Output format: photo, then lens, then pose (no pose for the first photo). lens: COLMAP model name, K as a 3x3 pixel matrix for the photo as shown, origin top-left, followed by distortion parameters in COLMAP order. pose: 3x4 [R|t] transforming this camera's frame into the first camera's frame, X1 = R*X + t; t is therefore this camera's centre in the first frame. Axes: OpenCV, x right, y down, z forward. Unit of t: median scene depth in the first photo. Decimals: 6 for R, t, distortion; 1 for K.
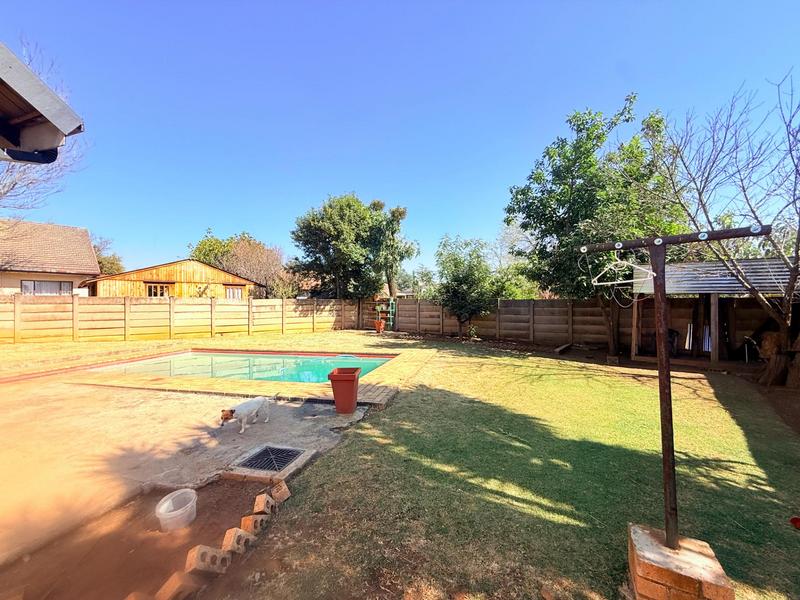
lens RADIAL K [[318.4, 0, 398.8], [0, 318.4, 301.9], [0, 0, 1]] dist [-0.001608, 0.000013]
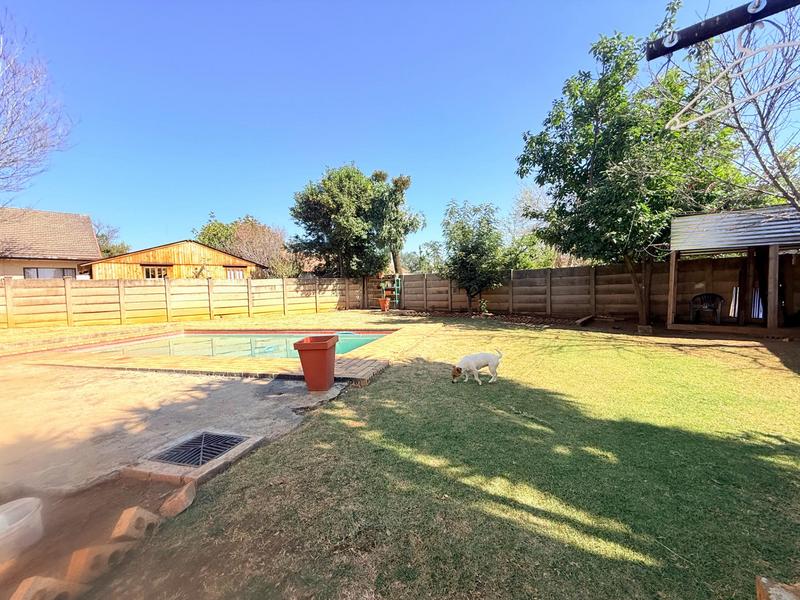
lens RADIAL K [[318.4, 0, 398.7], [0, 318.4, 302.4], [0, 0, 1]] dist [-0.001608, 0.000013]
pose [[0.998797, -0.025161, -0.042092, 0.031491], [0.027230, 0.998412, 0.049317, 0.037808], [0.040784, -0.050404, 0.997896, 0.087230]]
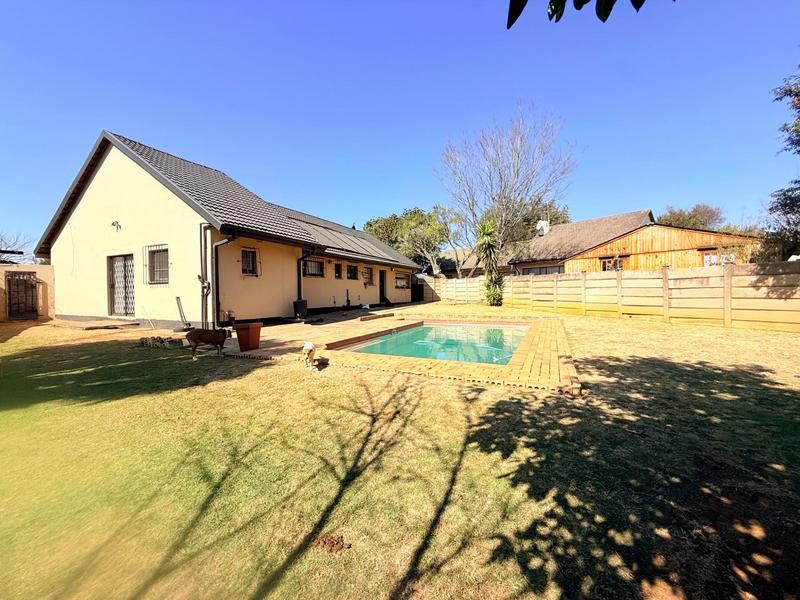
lens RADIAL K [[318.4, 0, 402.1], [0, 318.4, 297.5], [0, 0, 1]] dist [-0.001608, 0.000013]
pose [[-0.188467, 0.029722, -0.981630, 0.453196], [0.018581, 0.999471, 0.026695, 0.034349], [0.981904, -0.013209, -0.188920, 0.841672]]
